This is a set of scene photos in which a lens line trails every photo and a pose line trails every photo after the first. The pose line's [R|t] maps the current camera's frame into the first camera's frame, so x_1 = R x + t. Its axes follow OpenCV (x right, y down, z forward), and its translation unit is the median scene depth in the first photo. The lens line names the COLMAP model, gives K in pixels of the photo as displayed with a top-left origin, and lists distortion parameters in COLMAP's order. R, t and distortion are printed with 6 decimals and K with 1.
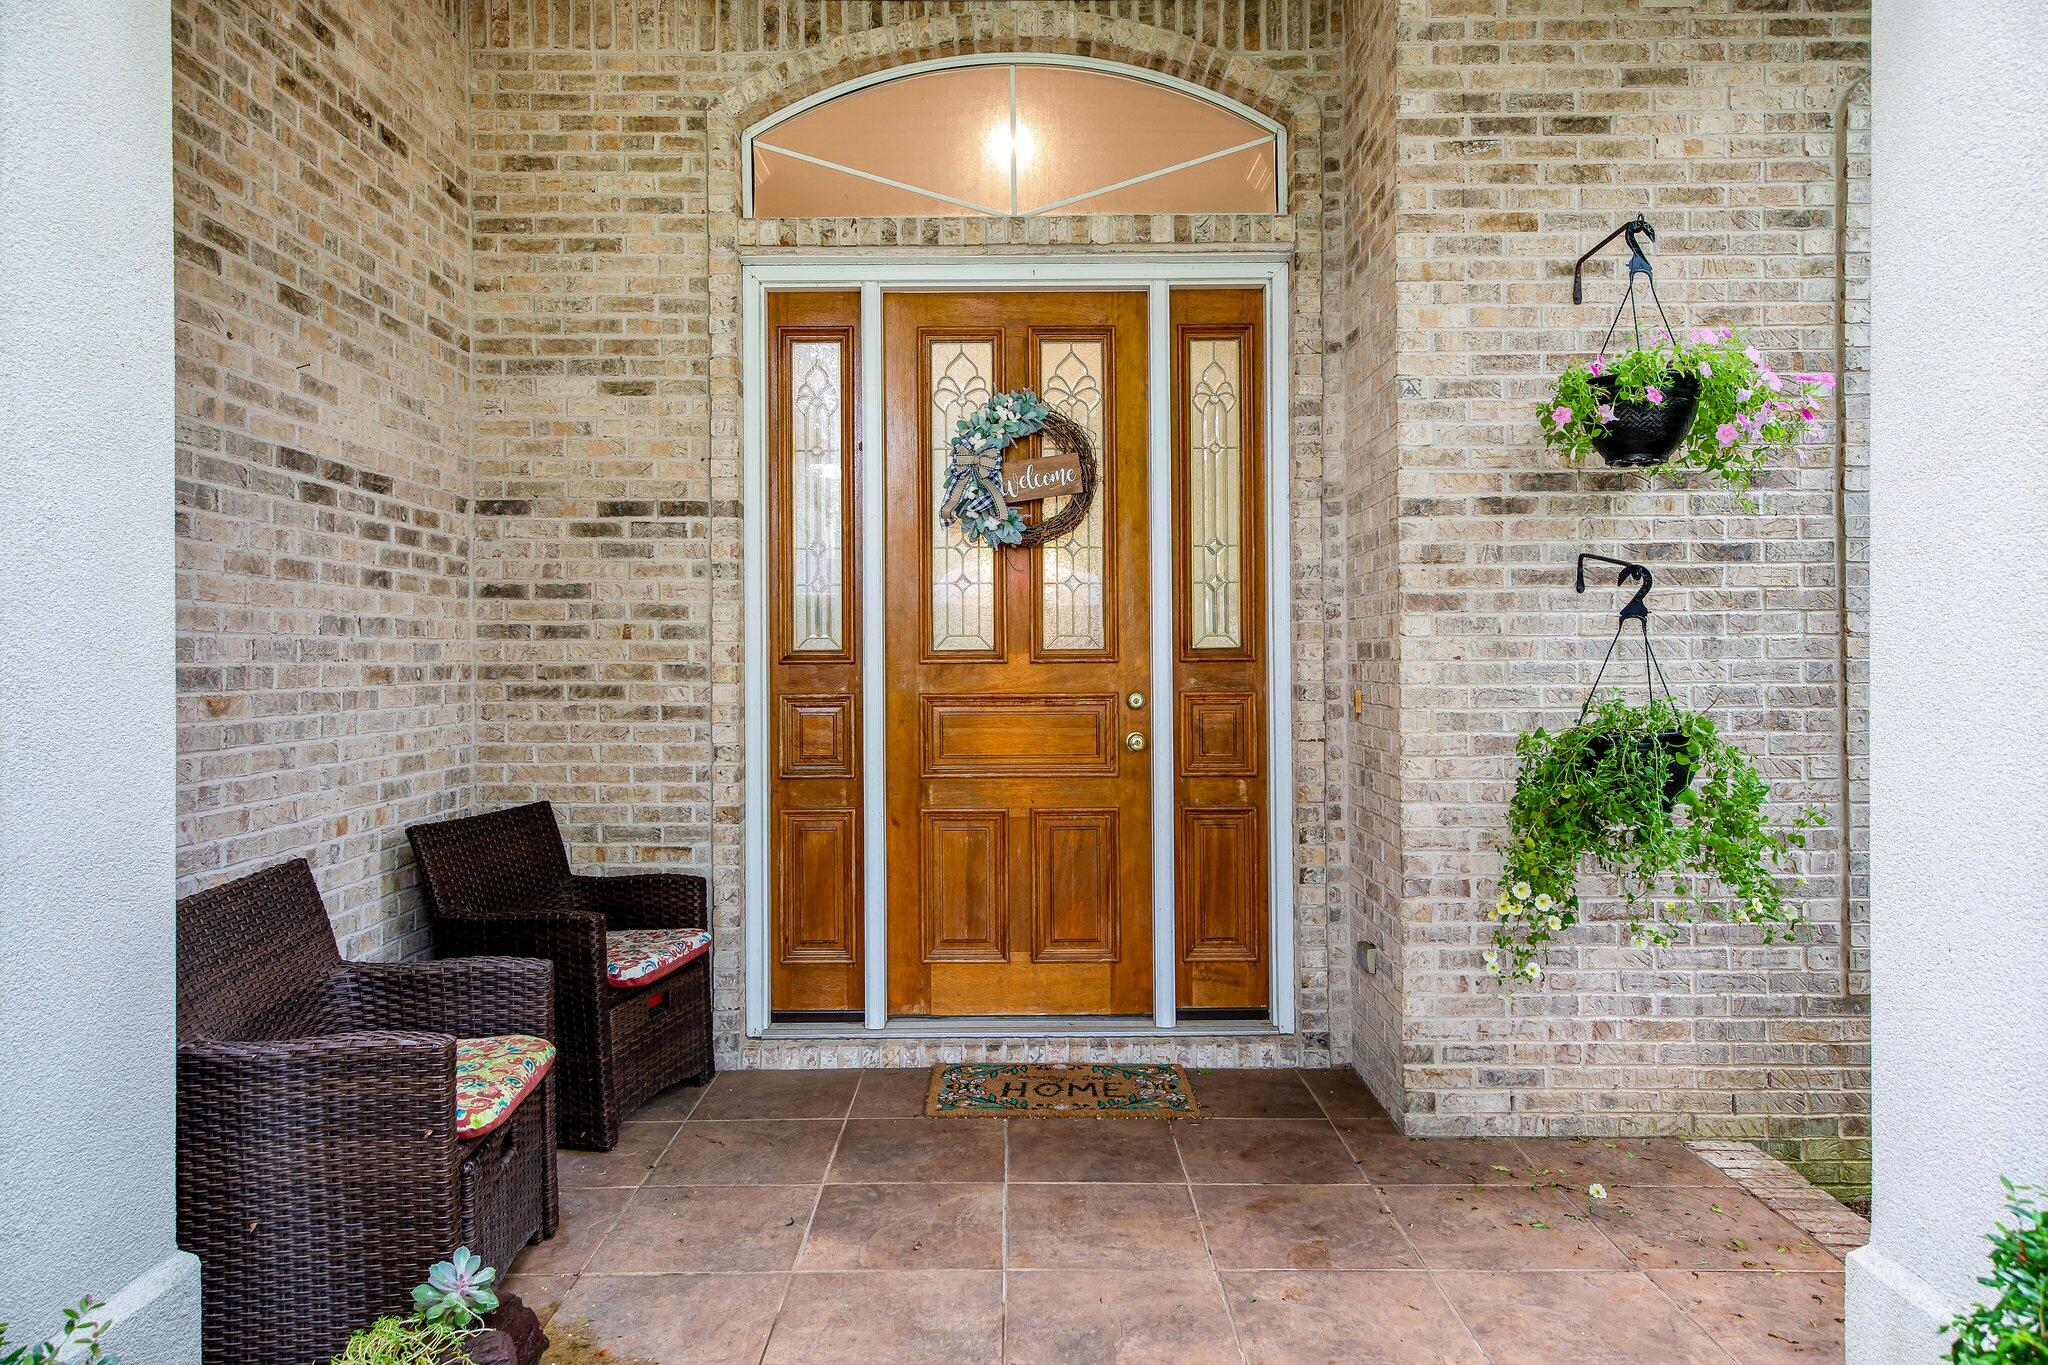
lens RADIAL K [[1267.6, 0, 1029.9], [0, 1267.6, 670.4], [0, 0, 1]] dist [-0.003581, -0.000426]
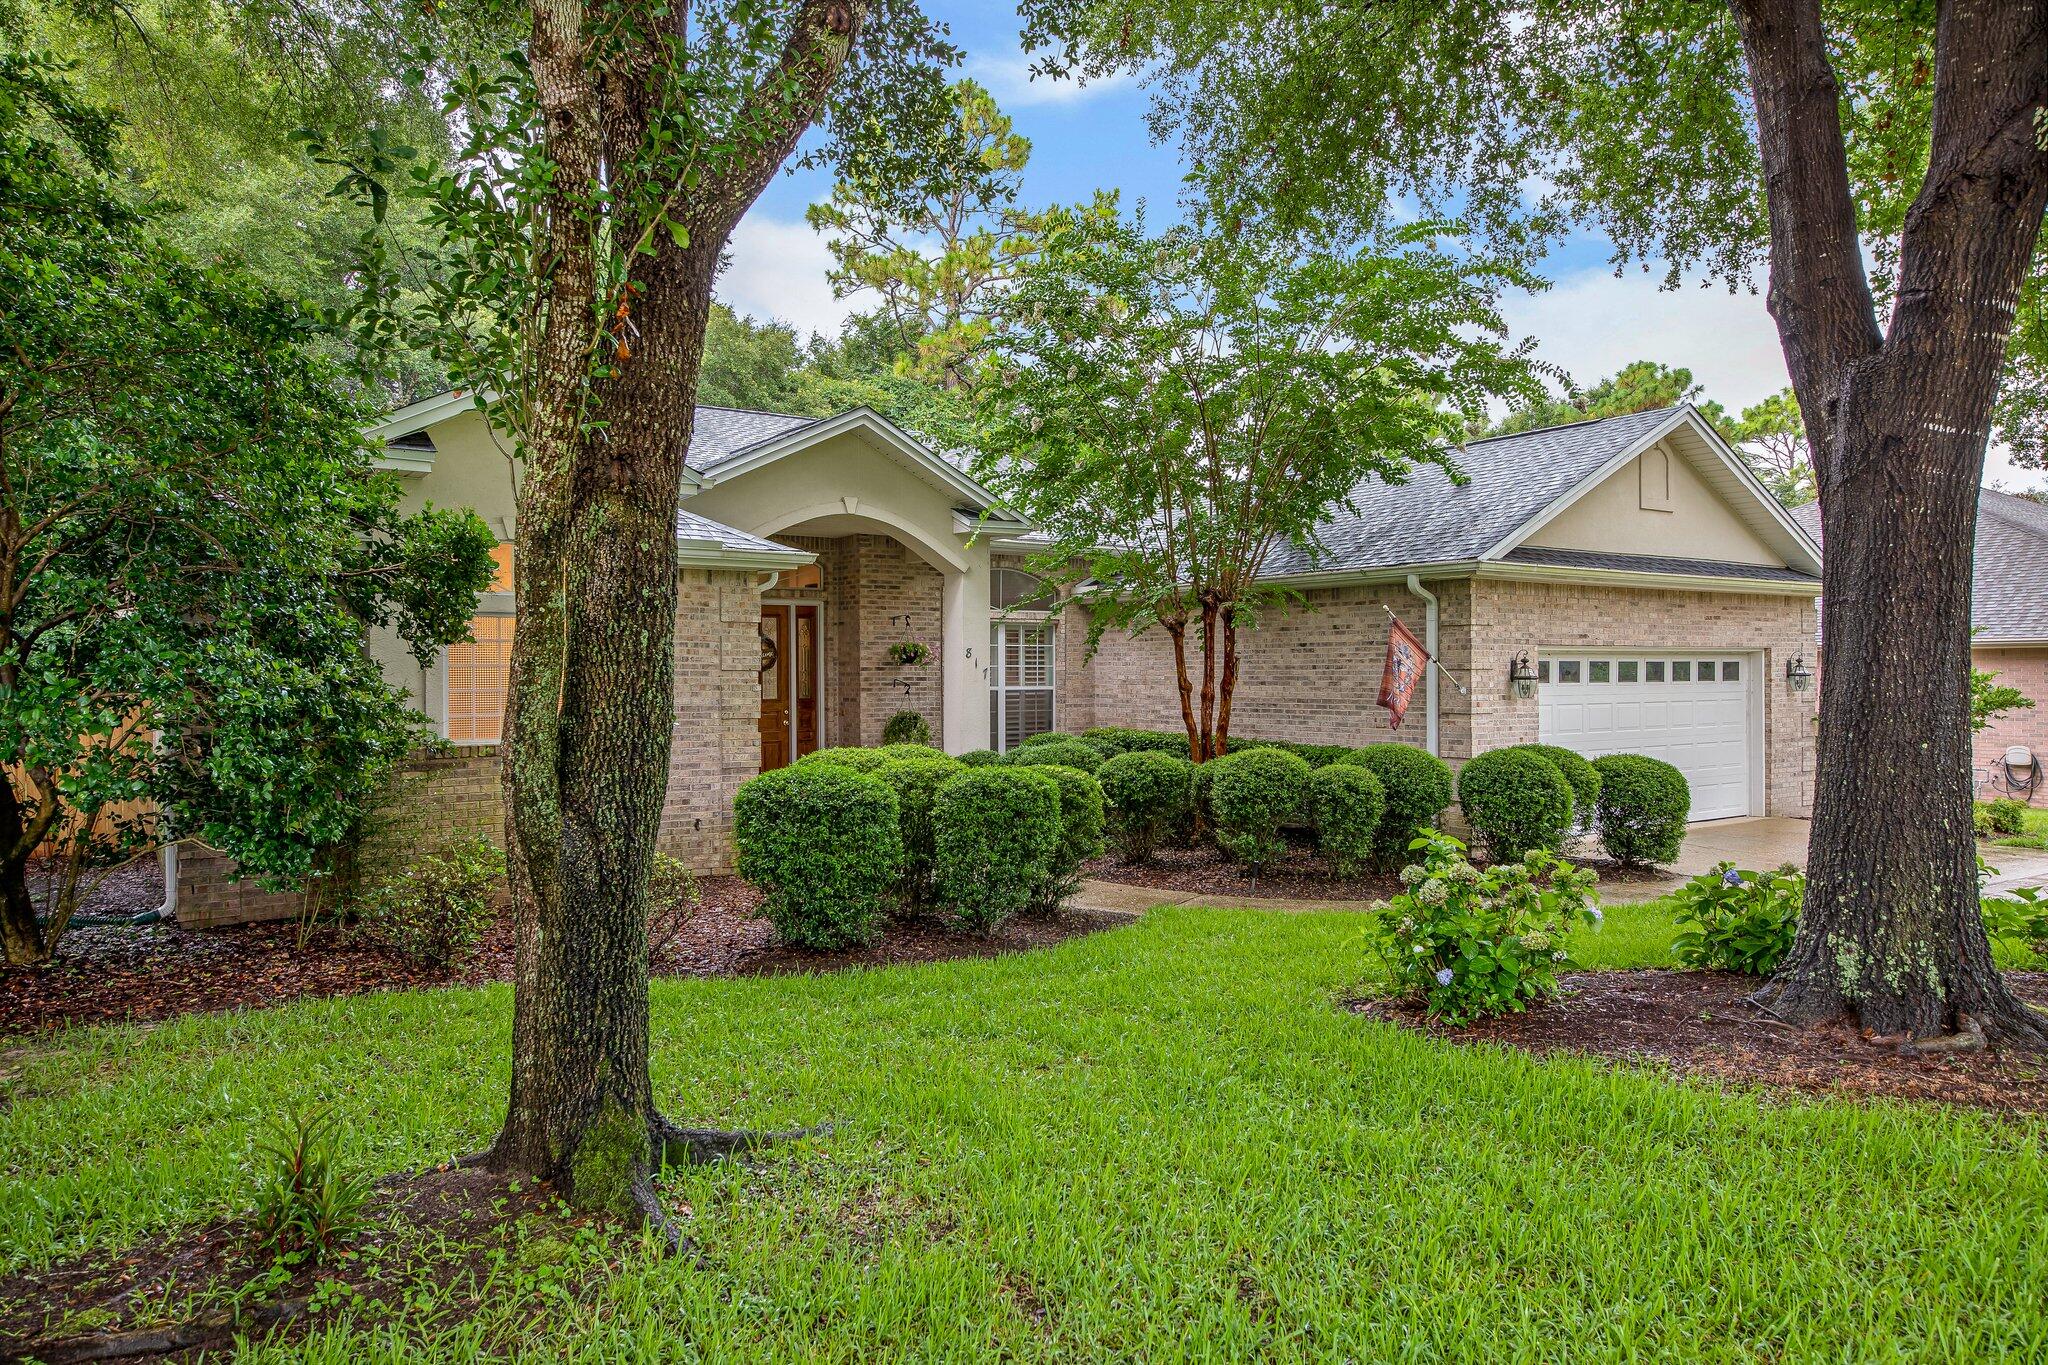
lens RADIAL K [[1430.0, 0, 1026.3], [0, 1430.0, 687.3], [0, 0, 1]] dist [0.014115, 0.002202]
pose [[0.808743, -0.005251, 0.588139, -1.882731], [0.003922, 0.999986, 0.003535, -0.065210], [-0.588149, -0.000552, 0.808752, -2.940284]]
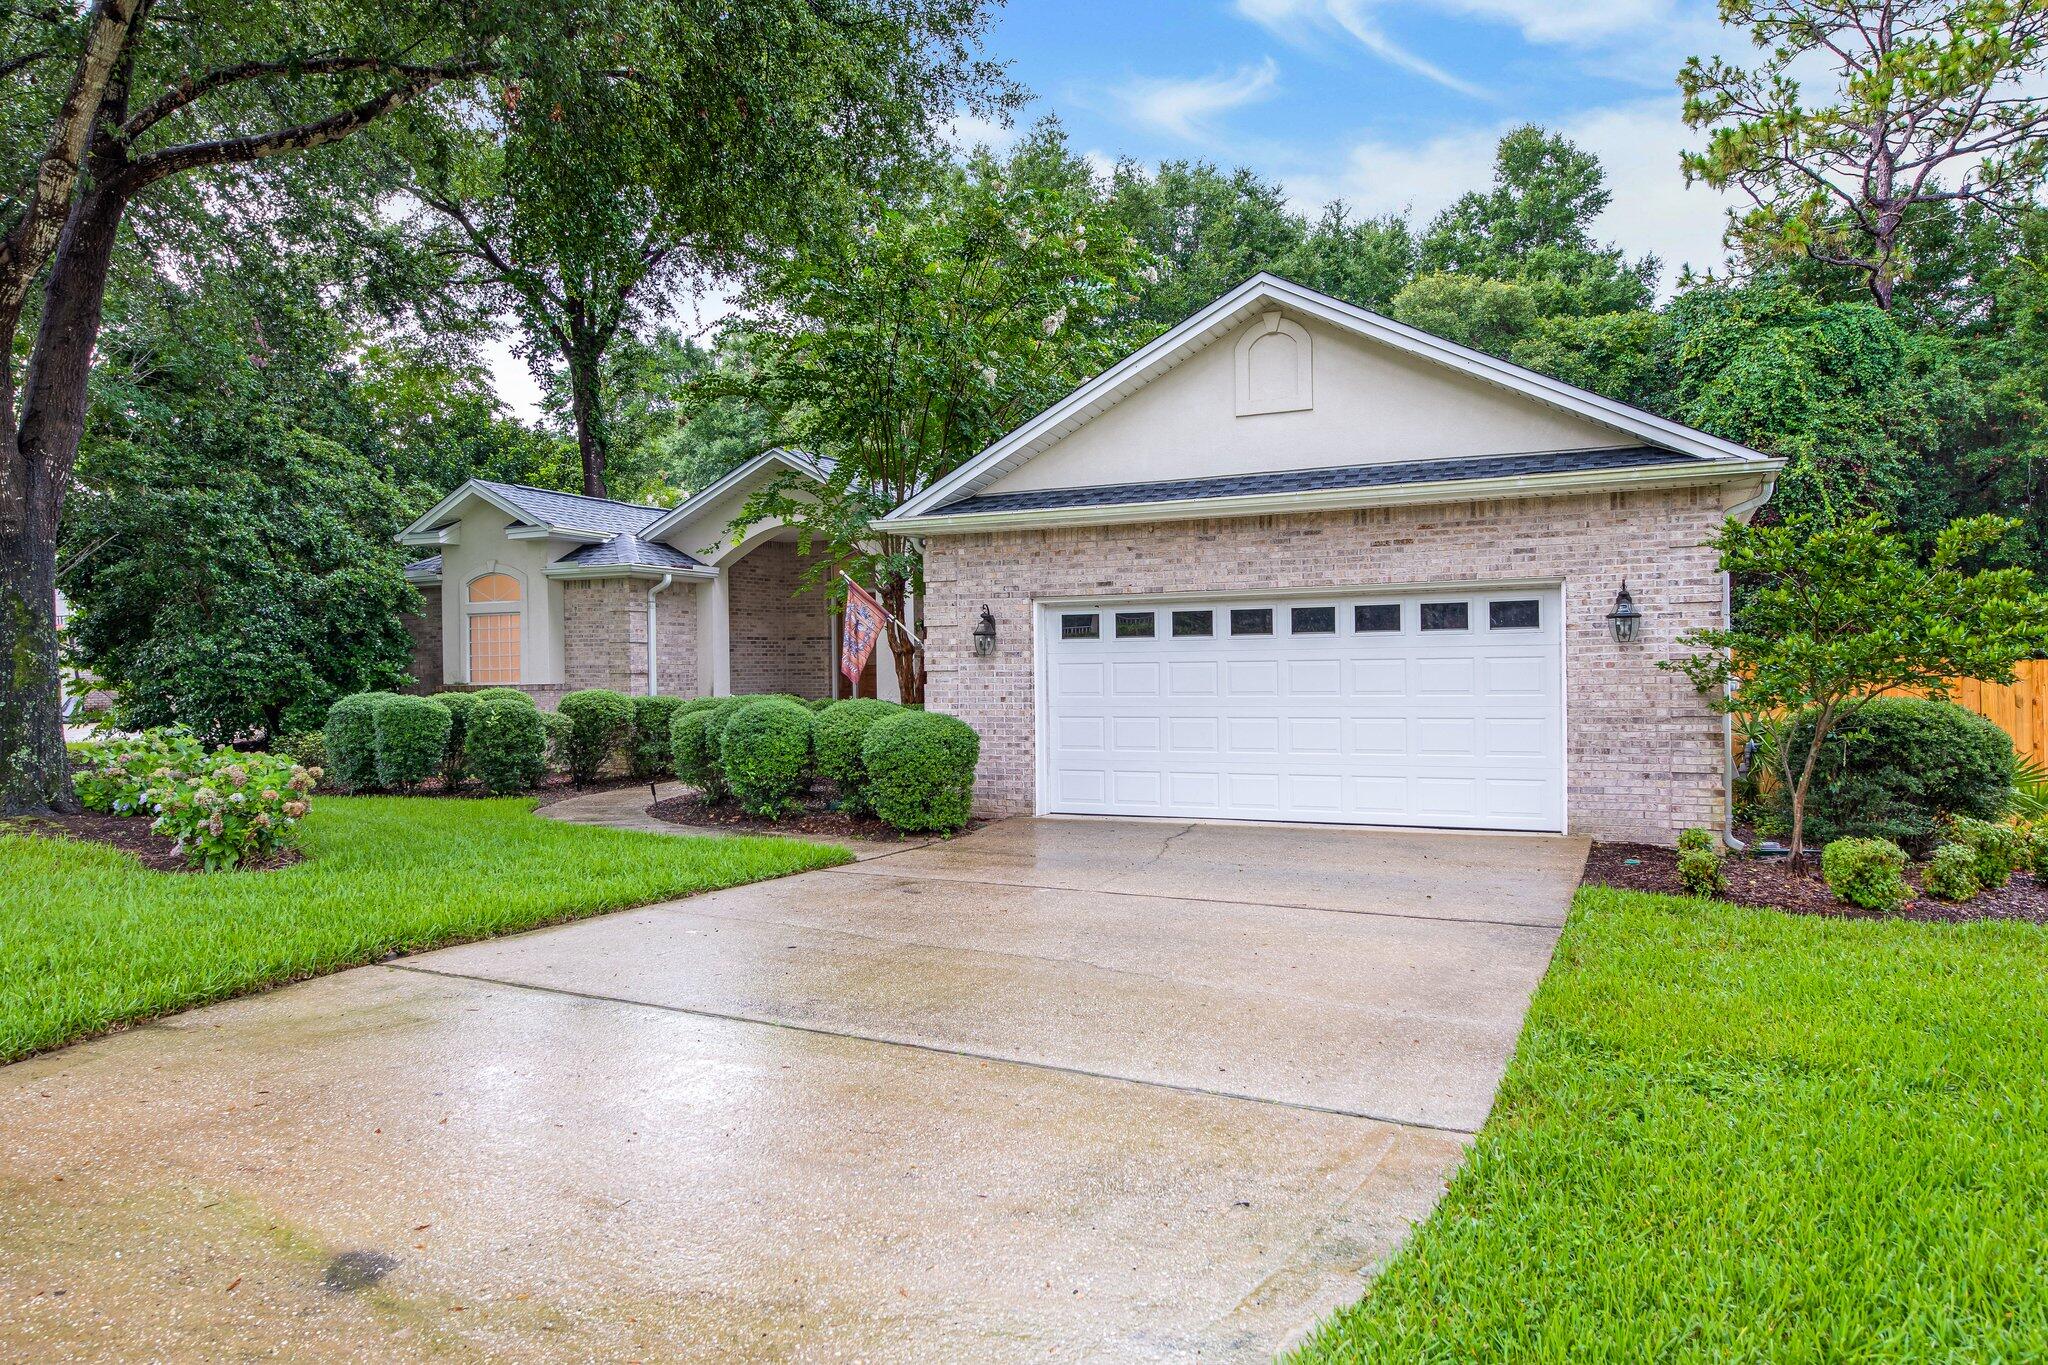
lens RADIAL K [[1430.0, 0, 1022.9], [0, 1430.0, 681.1], [0, 0, 1]] dist [0.014115, 0.002202]
pose [[0.900503, -0.005451, -0.434816, 2.877867], [0.007829, 0.999963, 0.003680, 0.029340], [0.434780, -0.006718, 0.900512, -3.796712]]
